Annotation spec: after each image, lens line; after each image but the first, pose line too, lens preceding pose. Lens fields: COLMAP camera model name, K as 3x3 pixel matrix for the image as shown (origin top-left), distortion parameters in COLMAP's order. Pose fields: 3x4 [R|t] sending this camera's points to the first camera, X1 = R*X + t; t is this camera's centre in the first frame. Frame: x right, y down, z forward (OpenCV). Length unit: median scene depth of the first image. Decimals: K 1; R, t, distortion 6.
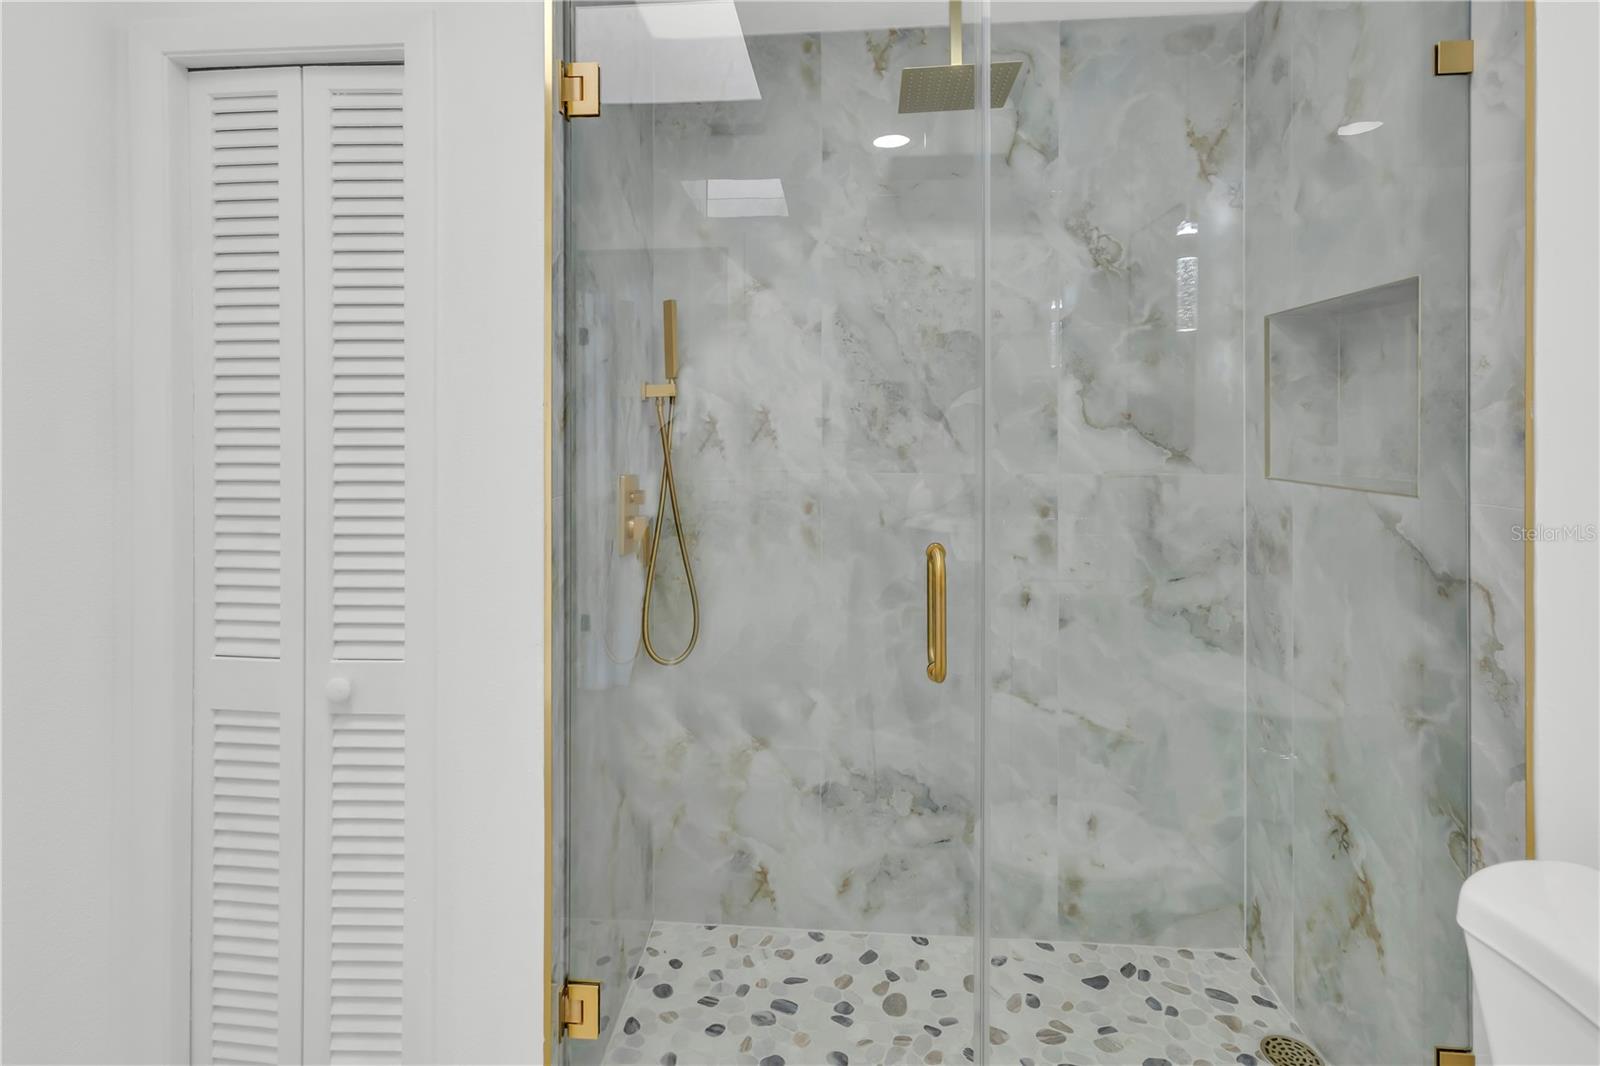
lens RADIAL K [[794.8, 0, 798.7], [0, 794.8, 420.6], [0, 0, 1]] dist [0.004764, 0.001078]
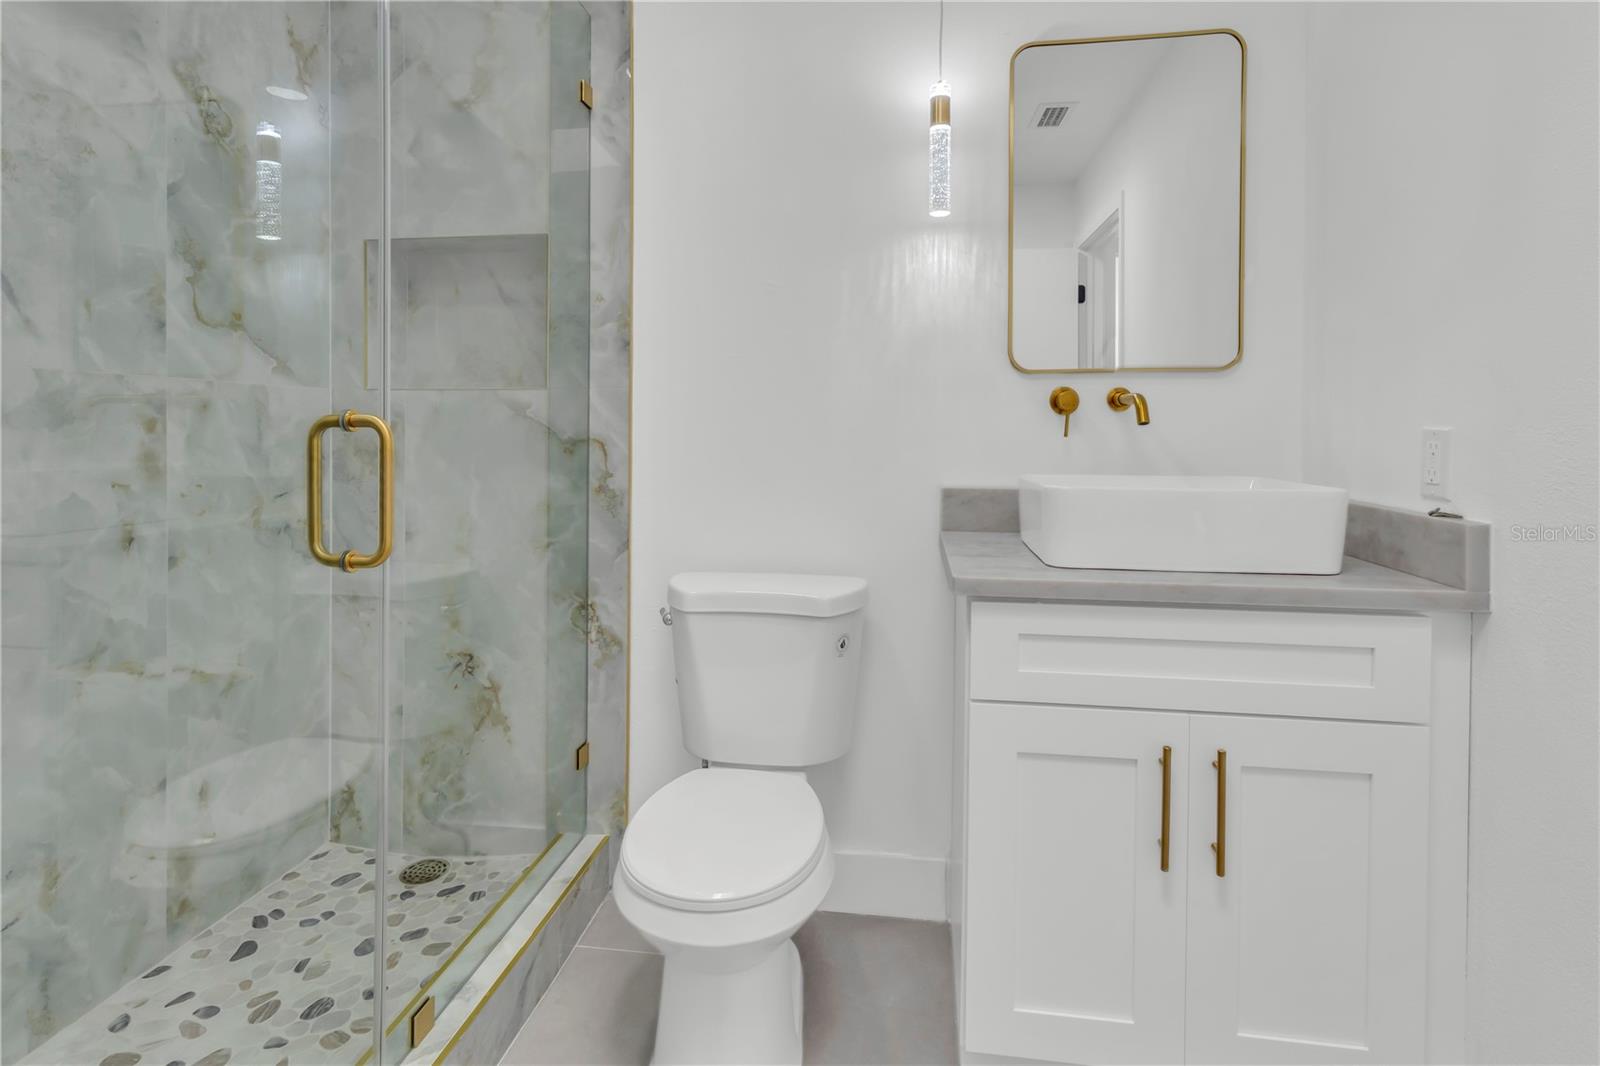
lens RADIAL K [[778.4, 0, 798.8], [0, 778.4, 436.5], [0, 0, 1]] dist [-0.001981, 0.000155]
pose [[0.079023, -0.010723, 0.996815, -0.452938], [-0.008458, 0.999899, 0.011427, 0.126869], [-0.996837, -0.009334, 0.078924, 0.344962]]
